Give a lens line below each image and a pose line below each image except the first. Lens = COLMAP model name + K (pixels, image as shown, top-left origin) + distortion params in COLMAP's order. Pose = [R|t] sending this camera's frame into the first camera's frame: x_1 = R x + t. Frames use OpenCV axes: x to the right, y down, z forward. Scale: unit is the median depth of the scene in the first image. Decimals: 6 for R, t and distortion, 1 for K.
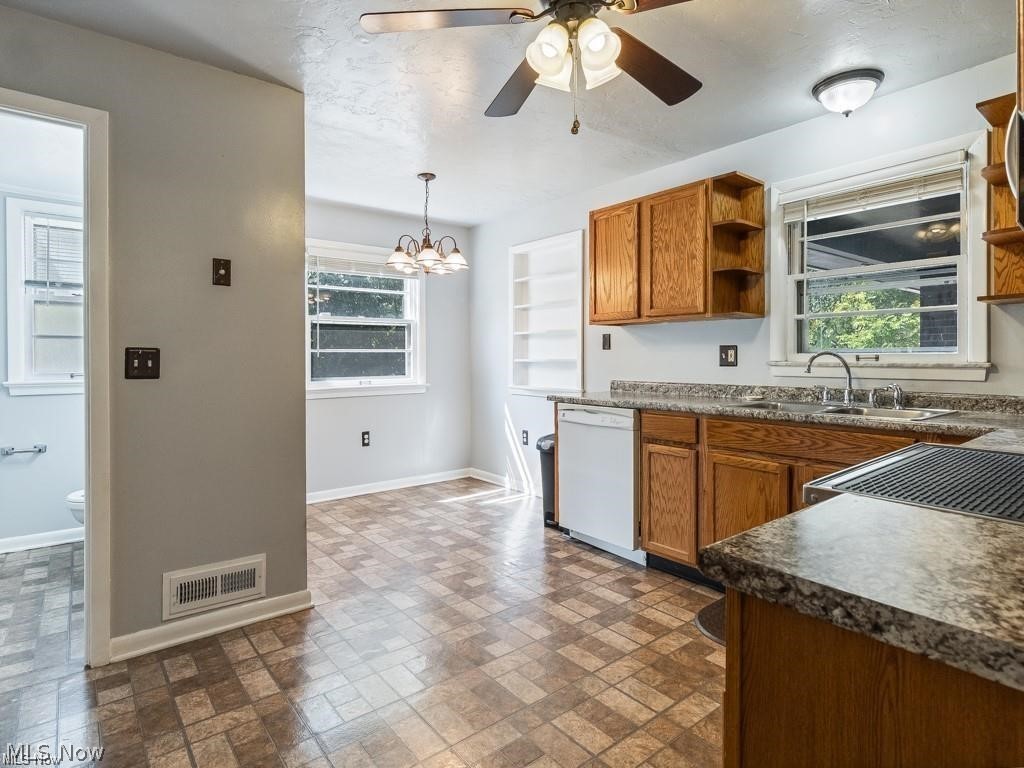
lens RADIAL K [[542.5, 0, 516.6], [0, 542.5, 352.3], [0, 0, 1]] dist [-0.000241, -0.000001]
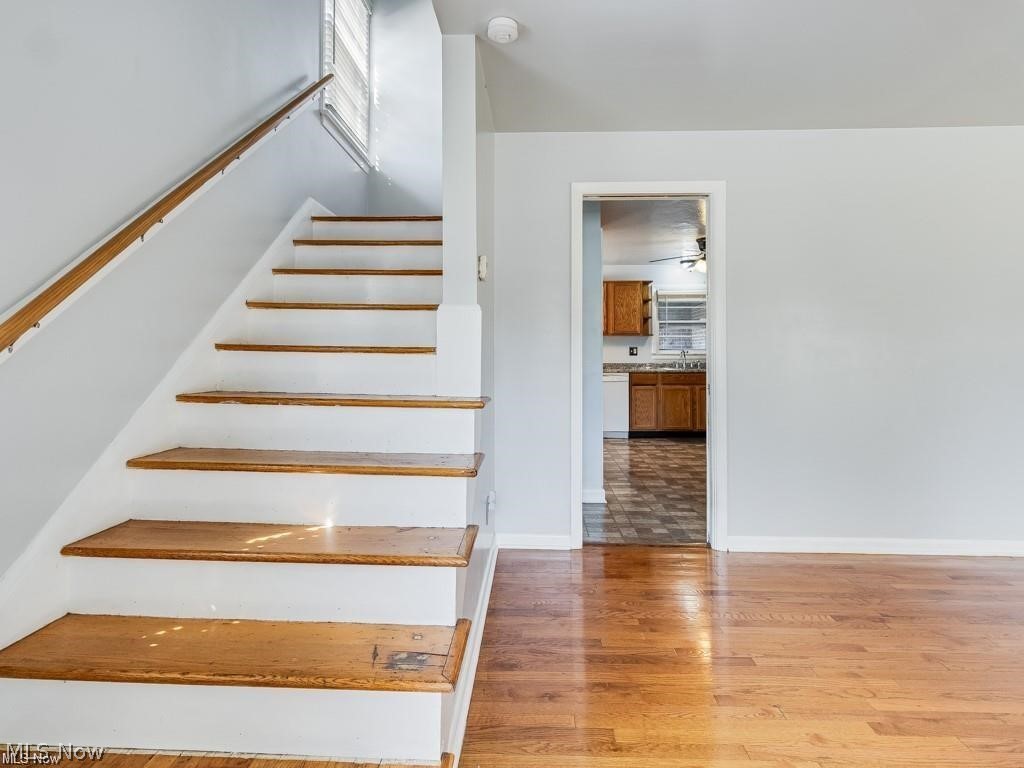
lens RADIAL K [[545.1, 0, 512.8], [0, 545.1, 366.6], [0, 0, 1]] dist [0.001845, 0.001509]
pose [[0.664195, -0.014865, 0.747411, -1.961012], [-0.010744, 0.999509, 0.029426, 0.009926], [-0.747482, -0.027575, 0.663710, -0.239198]]
